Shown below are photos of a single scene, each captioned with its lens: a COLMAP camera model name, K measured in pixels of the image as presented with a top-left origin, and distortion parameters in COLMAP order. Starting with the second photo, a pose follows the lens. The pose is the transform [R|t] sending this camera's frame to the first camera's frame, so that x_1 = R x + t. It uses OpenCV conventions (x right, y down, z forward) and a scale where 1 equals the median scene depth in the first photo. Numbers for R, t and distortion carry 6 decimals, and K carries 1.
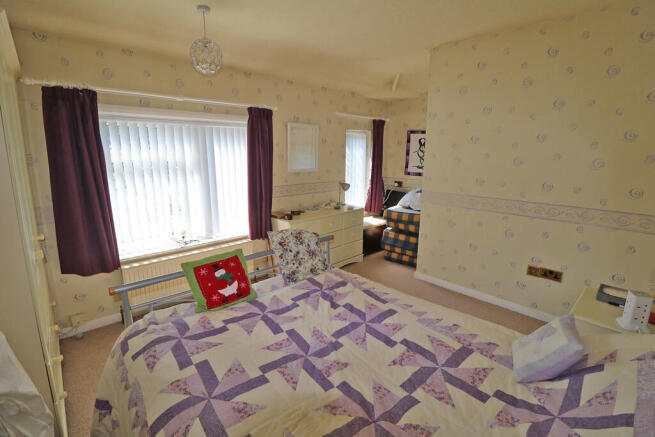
lens RADIAL K [[306.1, 0, 327.6], [0, 306.1, 217.0], [0, 0, 1]] dist [-0.016399, -0.002445]
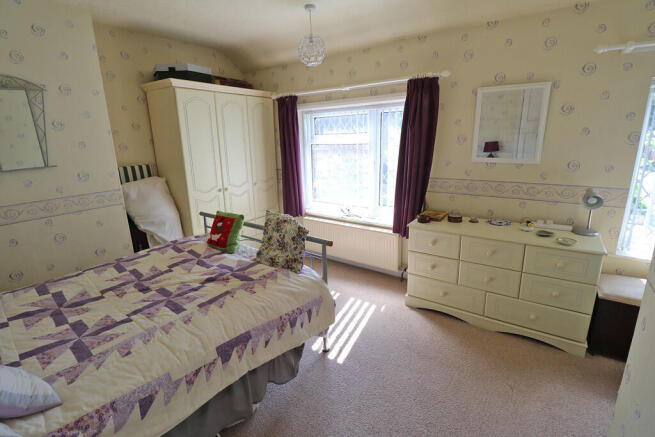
lens RADIAL K [[306.1, 0, 328.7], [0, 306.1, 218.0], [0, 0, 1]] dist [-0.016399, -0.002445]
pose [[0.177739, 0.244506, -0.953219, 0.847182], [-0.176084, 0.960911, 0.213646, -0.187836], [0.968196, 0.129874, 0.213845, 0.912247]]
